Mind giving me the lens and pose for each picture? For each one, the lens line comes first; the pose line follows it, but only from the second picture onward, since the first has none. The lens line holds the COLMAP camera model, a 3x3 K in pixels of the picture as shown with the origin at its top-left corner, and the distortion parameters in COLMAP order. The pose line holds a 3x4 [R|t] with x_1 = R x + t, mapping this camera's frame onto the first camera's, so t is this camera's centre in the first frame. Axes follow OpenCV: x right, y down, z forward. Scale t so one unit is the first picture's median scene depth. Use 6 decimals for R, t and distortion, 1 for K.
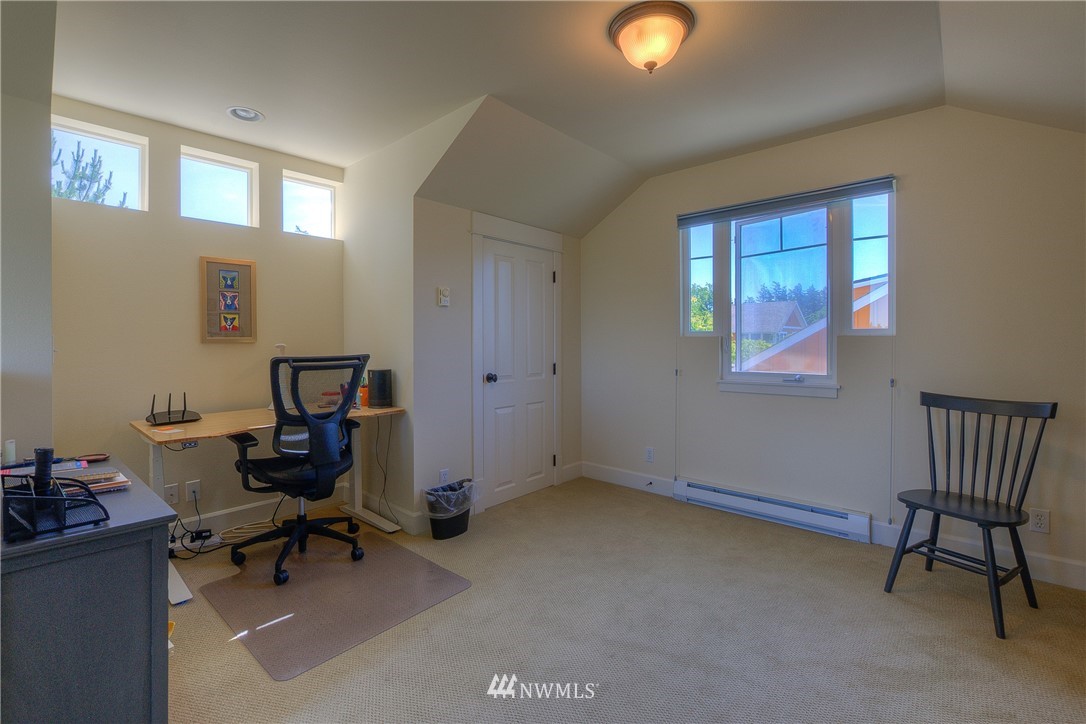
lens RADIAL K [[489.0, 0, 557.6], [0, 489.0, 345.2], [0, 0, 1]] dist [-0.022517, 0.003612]
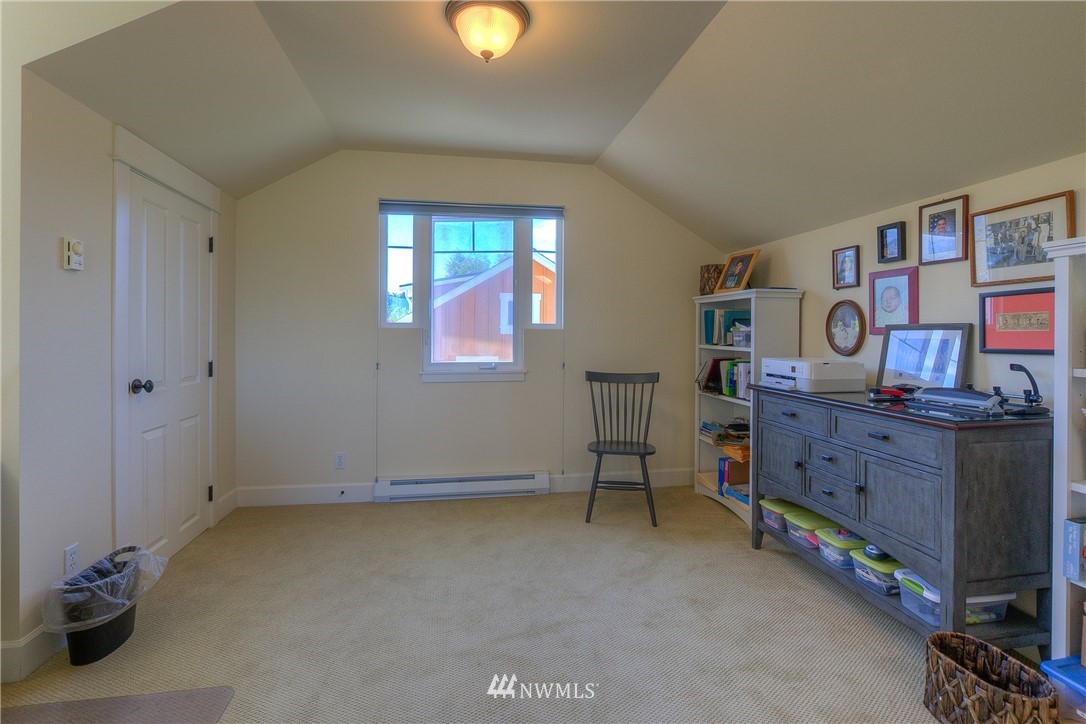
lens RADIAL K [[489.0, 0, 562.8], [0, 489.0, 335.7], [0, 0, 1]] dist [-0.022517, 0.003612]
pose [[0.620608, 0.003482, 0.784113, -0.298707], [0.001819, 0.999981, -0.005880, 0.004071], [-0.784119, 0.005076, 0.620590, 0.159204]]
